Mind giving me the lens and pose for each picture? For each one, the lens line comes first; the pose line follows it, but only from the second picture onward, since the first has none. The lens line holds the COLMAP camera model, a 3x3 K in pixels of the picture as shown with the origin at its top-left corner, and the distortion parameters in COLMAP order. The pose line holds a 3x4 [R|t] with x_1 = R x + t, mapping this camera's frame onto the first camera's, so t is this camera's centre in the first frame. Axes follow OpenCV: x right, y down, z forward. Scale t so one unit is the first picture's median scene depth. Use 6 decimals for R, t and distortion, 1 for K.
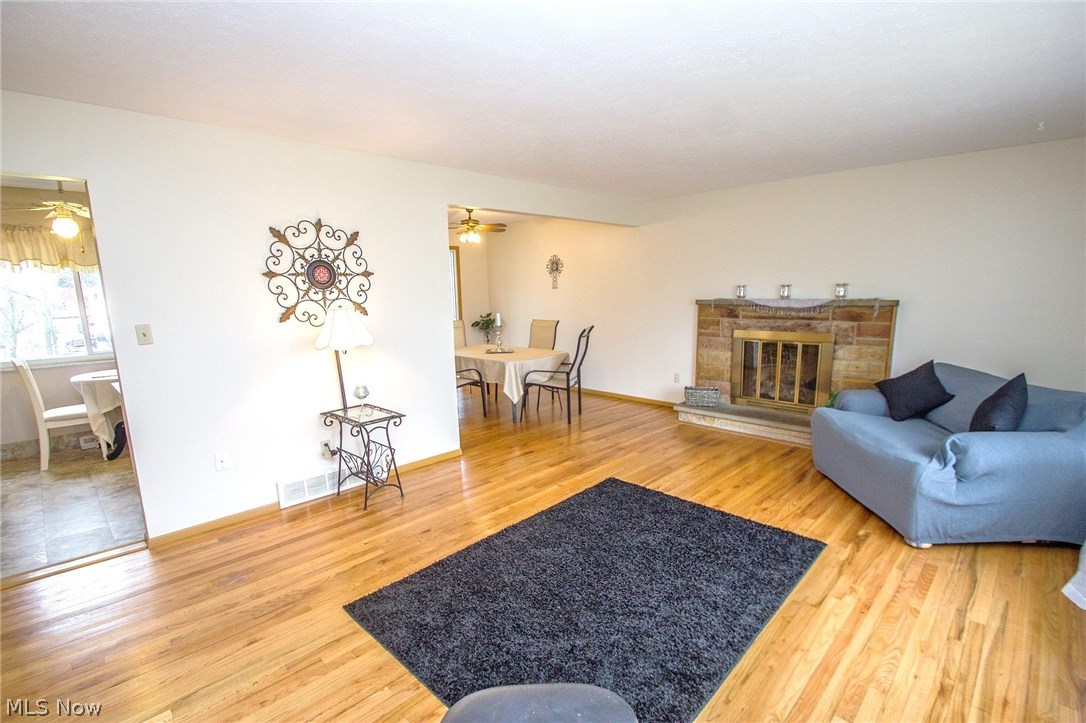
lens RADIAL K [[504.9, 0, 551.6], [0, 504.9, 384.1], [0, 0, 1]] dist [0.012057, -0.016082]
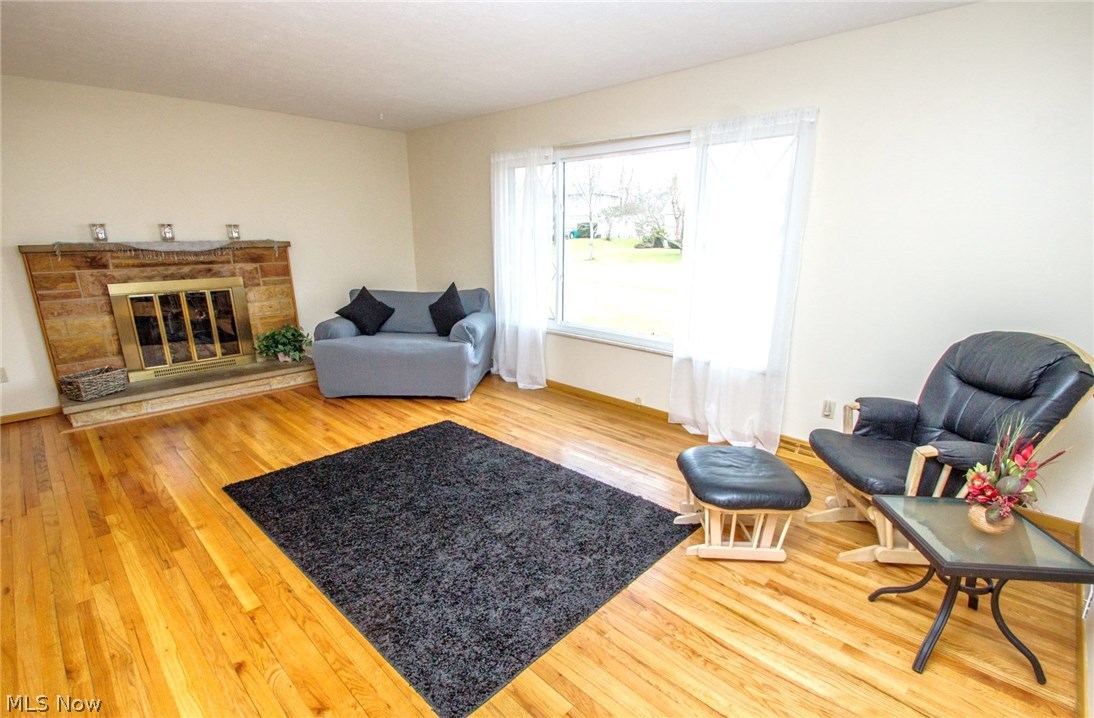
lens RADIAL K [[512.6, 0, 552.6], [0, 512.6, 395.7], [0, 0, 1]] dist [-0.016398, -0.000866]
pose [[-0.013168, -0.285256, 0.958361, -0.530188], [0.179246, 0.942245, 0.282922, -0.060093], [-0.983716, 0.175508, 0.038723, 0.459280]]
